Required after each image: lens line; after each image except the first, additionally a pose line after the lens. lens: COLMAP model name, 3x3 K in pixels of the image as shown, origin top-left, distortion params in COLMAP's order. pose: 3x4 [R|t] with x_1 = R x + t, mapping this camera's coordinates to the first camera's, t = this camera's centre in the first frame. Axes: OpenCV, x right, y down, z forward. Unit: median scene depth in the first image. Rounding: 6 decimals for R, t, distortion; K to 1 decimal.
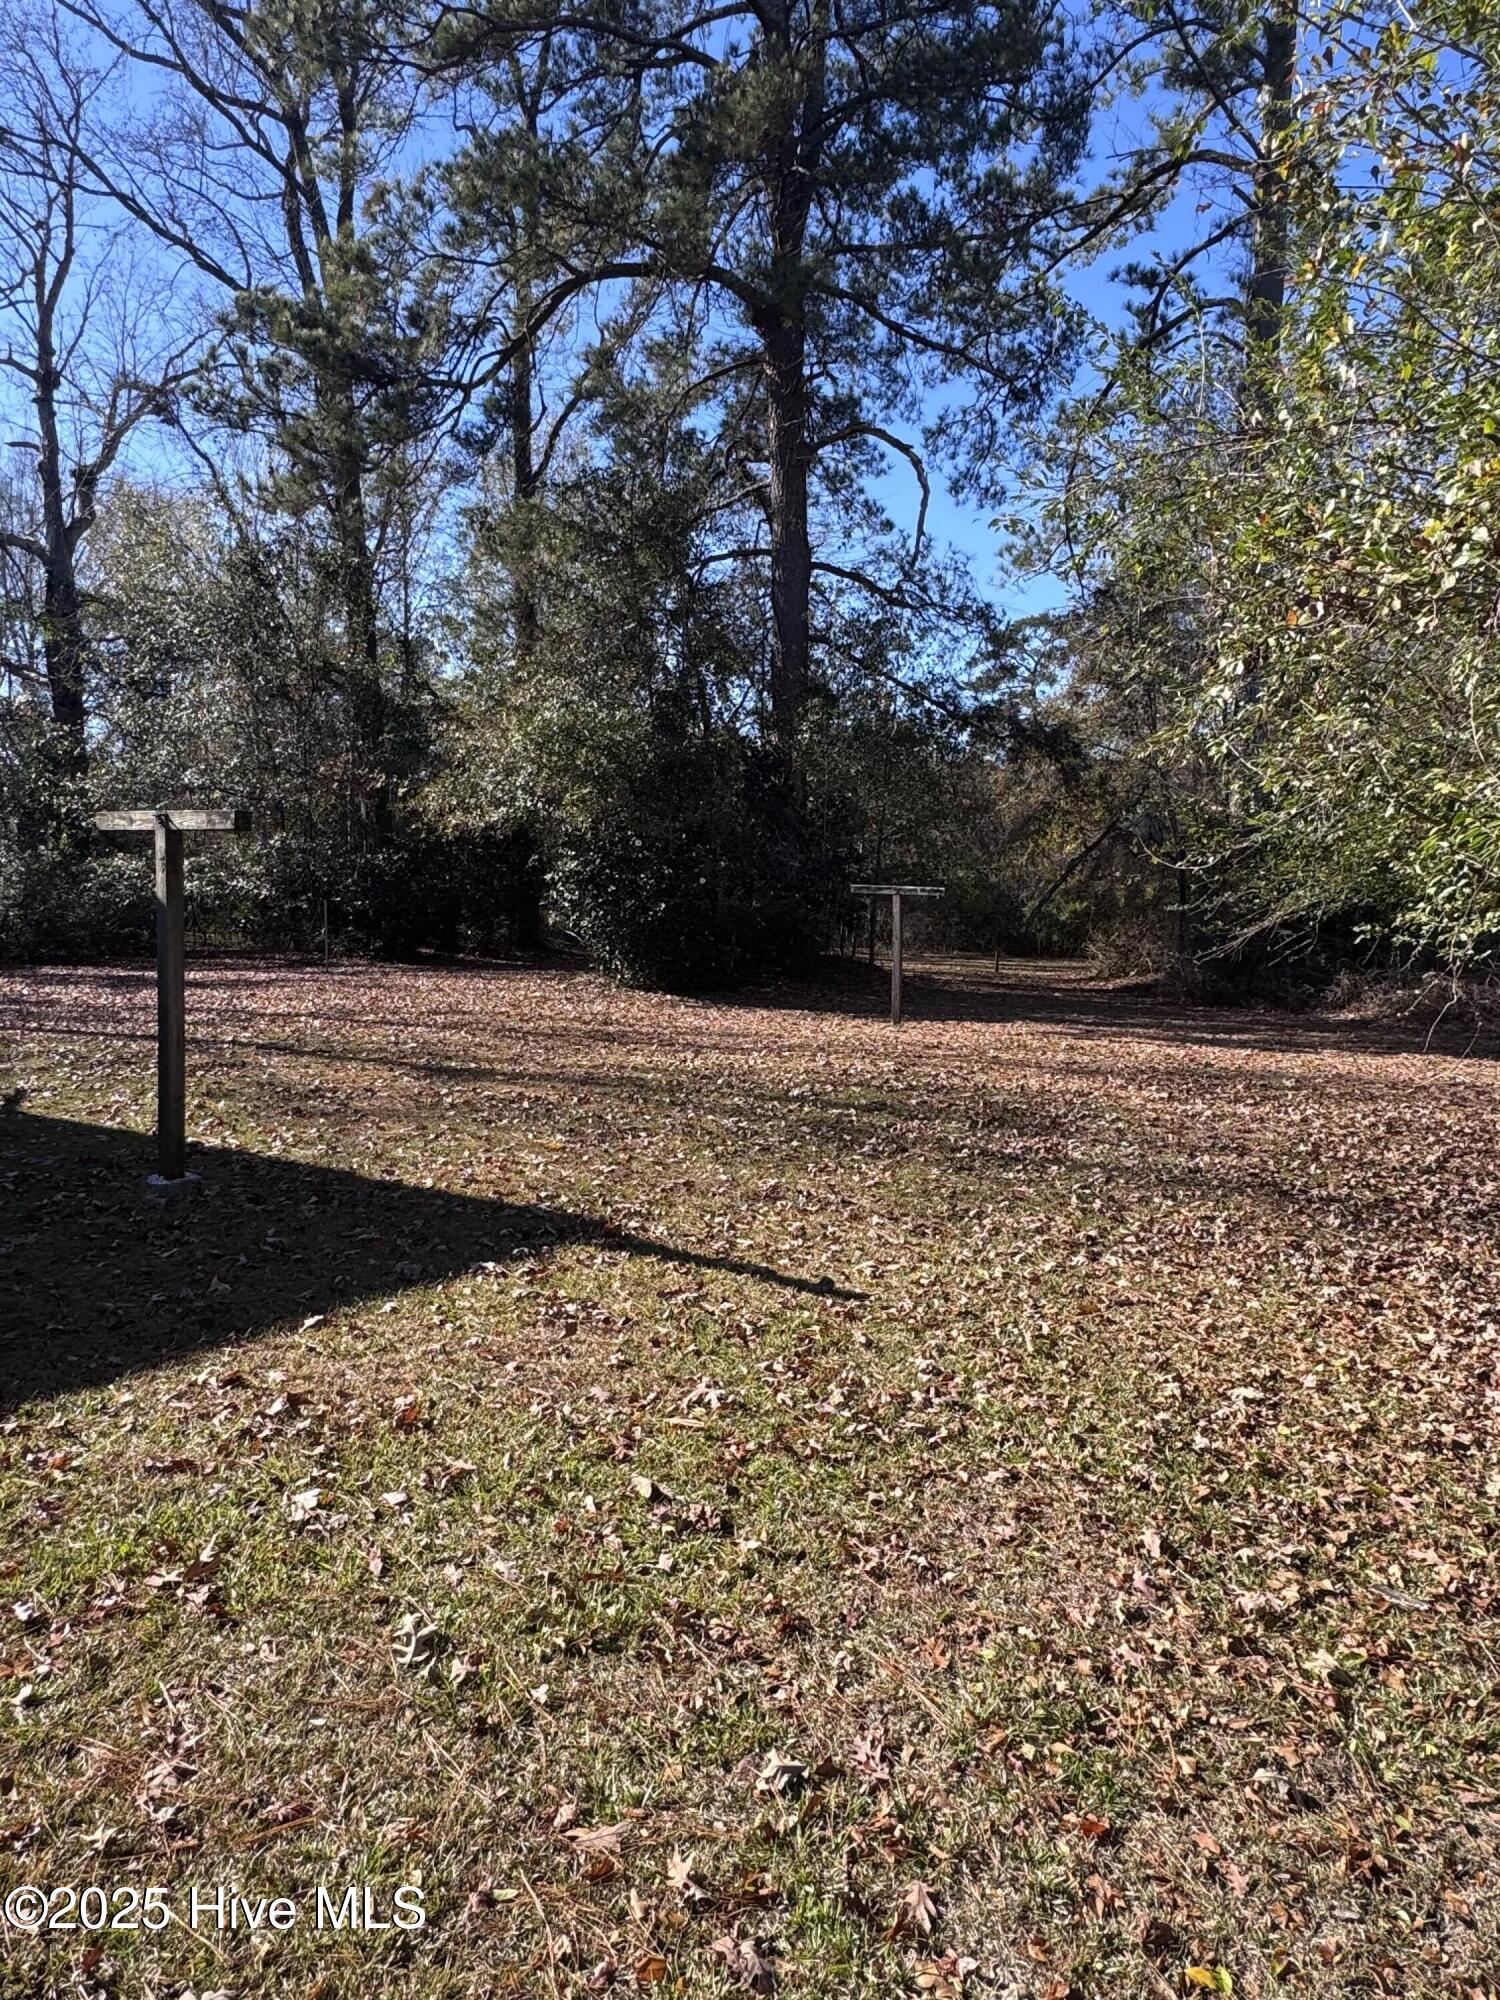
lens RADIAL K [[1257.4, 0, 749.0], [0, 1257.4, 997.4], [0, 0, 1]] dist [-0.005357, 0.004406]
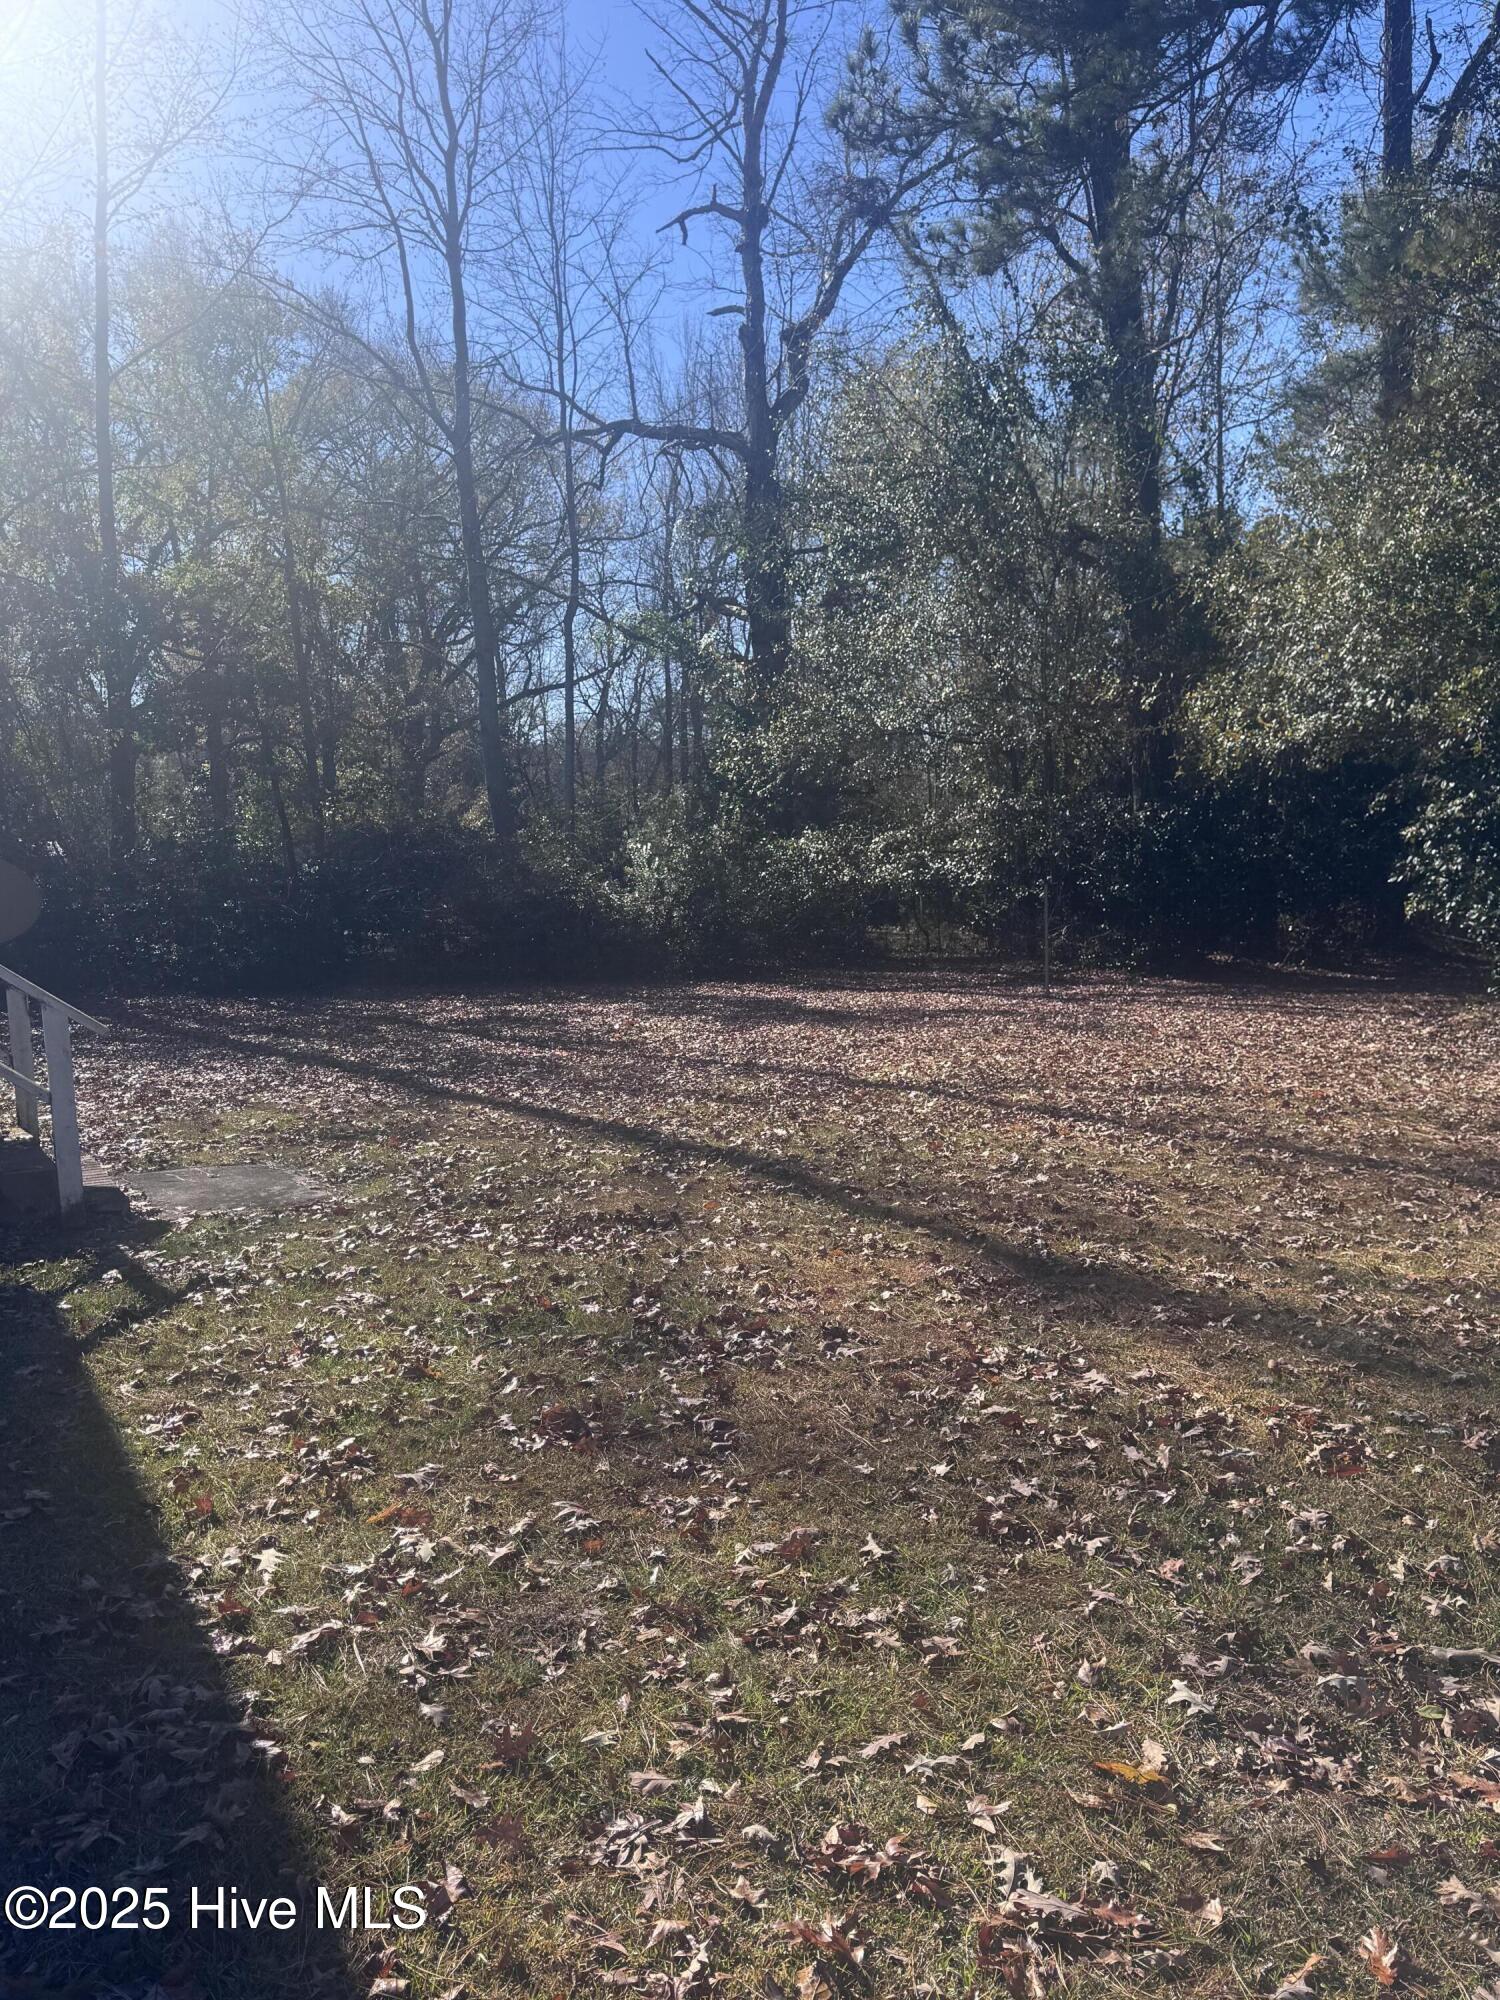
lens RADIAL K [[1646.7, 0, 753.8], [0, 1646.7, 1004.4], [0, 0, 1]] dist [0.091604, -0.126138]
pose [[0.846178, 0.010956, -0.532787, -0.007530], [-0.011793, 0.999929, 0.001832, -0.012472], [0.532770, 0.004733, 0.846247, 0.157746]]
